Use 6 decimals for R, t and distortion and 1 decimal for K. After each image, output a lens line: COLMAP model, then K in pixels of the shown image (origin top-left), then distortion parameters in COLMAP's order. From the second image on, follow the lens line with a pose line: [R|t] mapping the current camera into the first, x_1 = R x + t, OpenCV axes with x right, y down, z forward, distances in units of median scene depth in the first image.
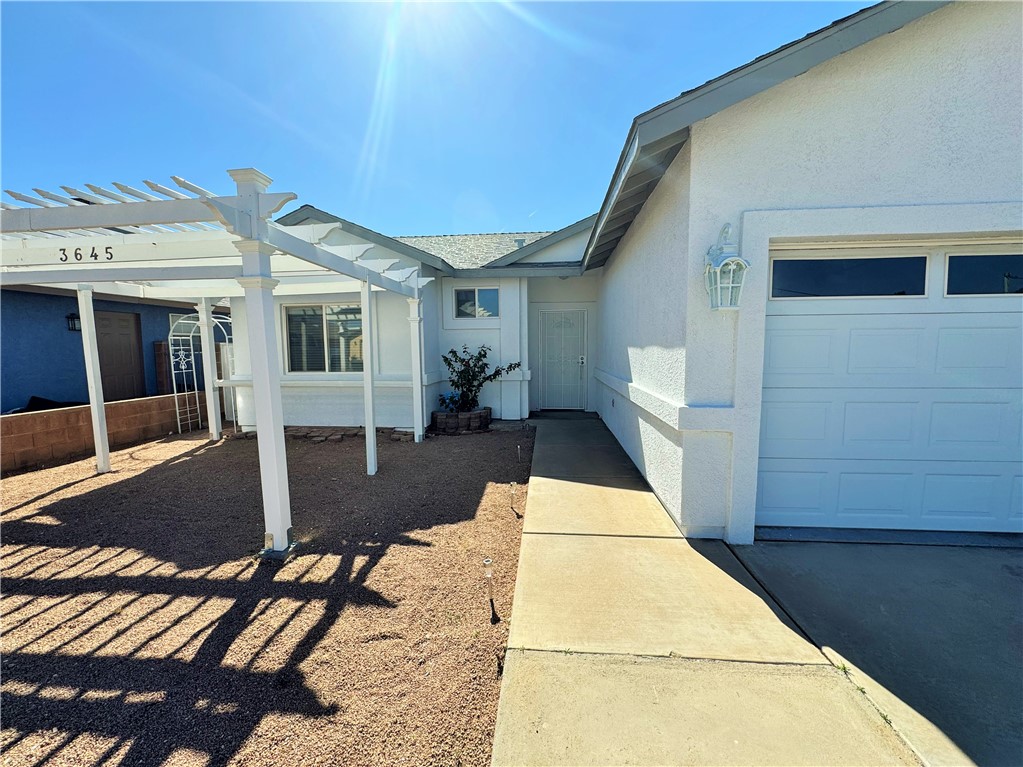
lens RADIAL K [[418.0, 0, 505.3], [0, 418.0, 375.9], [0, 0, 1]] dist [-0.000627, -0.000760]
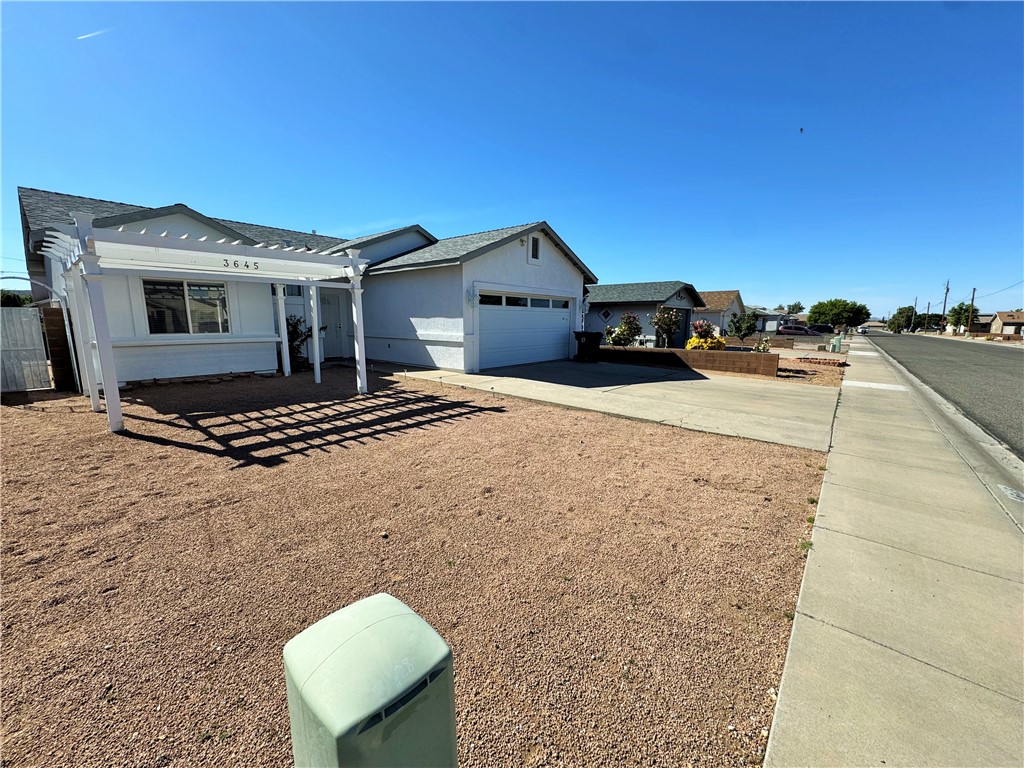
lens RADIAL K [[418.4, 0, 514.7], [0, 418.4, 383.1], [0, 0, 1]] dist [-0.000627, -0.000760]
pose [[0.550154, -0.113902, 0.827259, -0.965434], [0.045007, 0.993258, 0.106827, 0.049778], [-0.833850, -0.021539, 0.551571, -0.549634]]
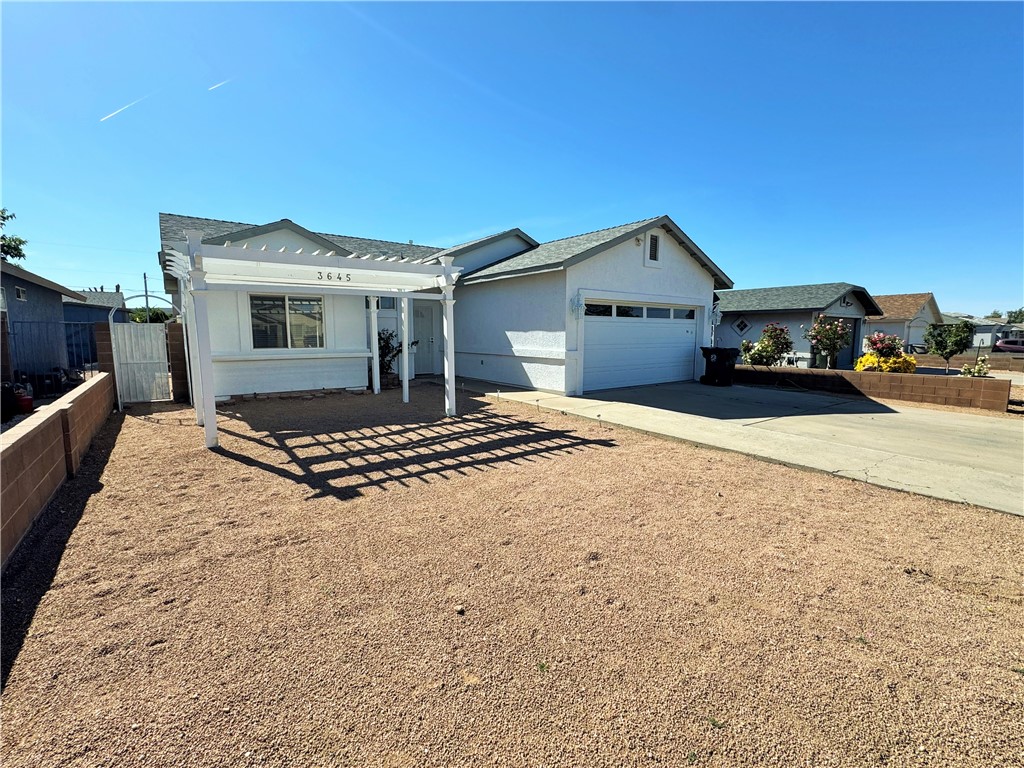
lens RADIAL K [[468.6, 0, 509.3], [0, 468.6, 381.6], [0, 0, 1]] dist [0.000136, 0.000177]
pose [[0.731251, -0.061770, 0.679306, -0.916405], [0.037041, 0.998018, 0.050878, 0.044574], [-0.681102, -0.012042, 0.732089, -0.503808]]
